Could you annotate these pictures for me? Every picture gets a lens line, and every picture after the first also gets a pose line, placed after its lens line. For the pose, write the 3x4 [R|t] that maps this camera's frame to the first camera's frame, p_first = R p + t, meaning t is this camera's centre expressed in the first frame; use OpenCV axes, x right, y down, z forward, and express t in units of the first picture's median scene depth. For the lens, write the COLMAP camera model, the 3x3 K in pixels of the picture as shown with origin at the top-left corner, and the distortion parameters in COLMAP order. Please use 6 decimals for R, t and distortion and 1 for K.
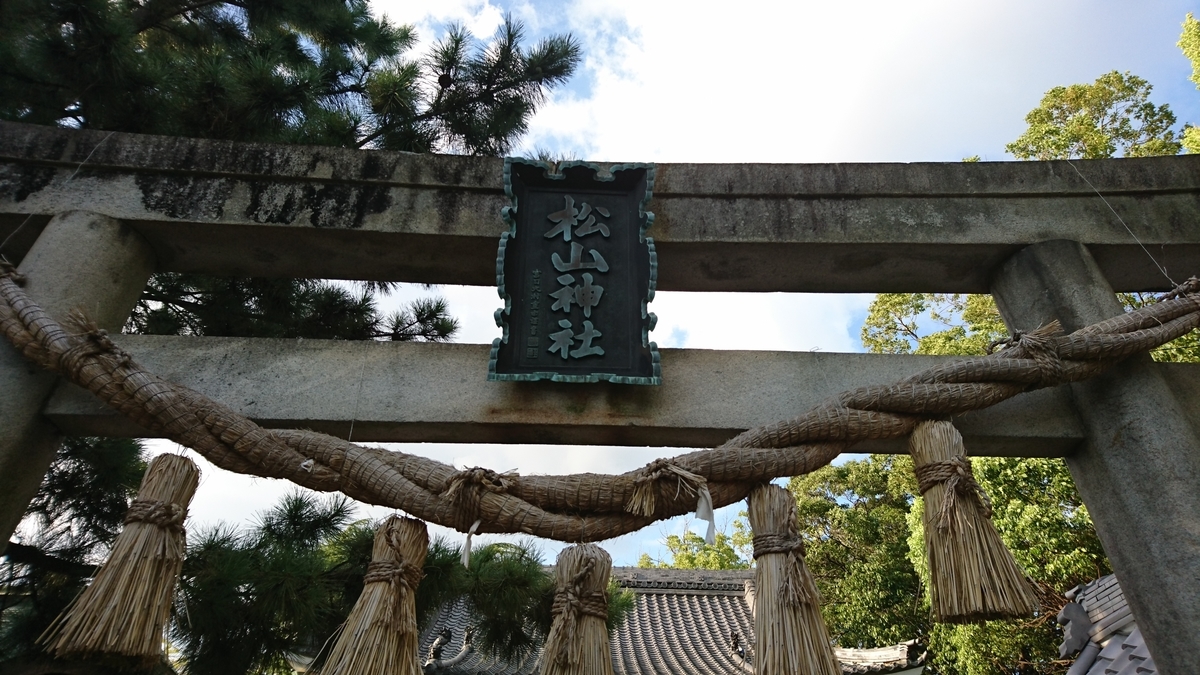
lens RADIAL K [[754.4, 0, 603.6], [0, 754.4, 339.7], [0, 0, 1]] dist [0.029621, -0.025924]
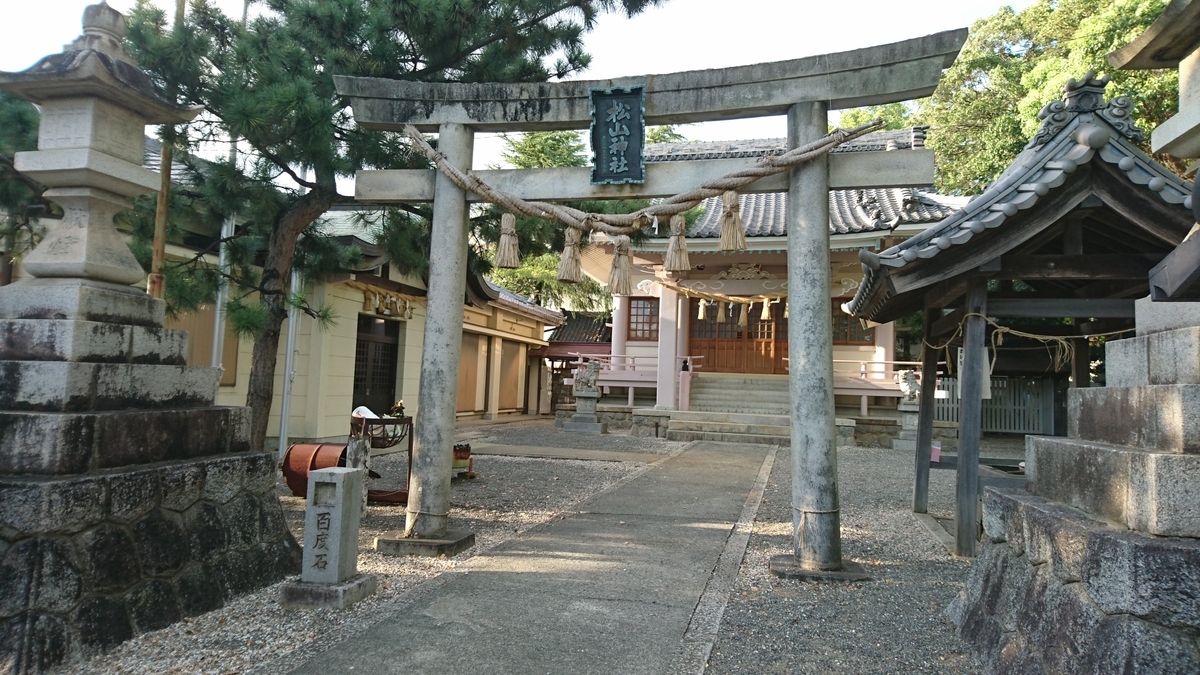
lens RADIAL K [[754.4, 0, 590.2], [0, 754.4, 340.1], [0, 0, 1]] dist [0.029621, -0.025924]
pose [[0.960847, 0.003393, -0.277060, 0.599037], [0.150231, 0.833813, 0.531212, -0.896778], [0.232819, -0.552037, 0.800657, -1.574077]]
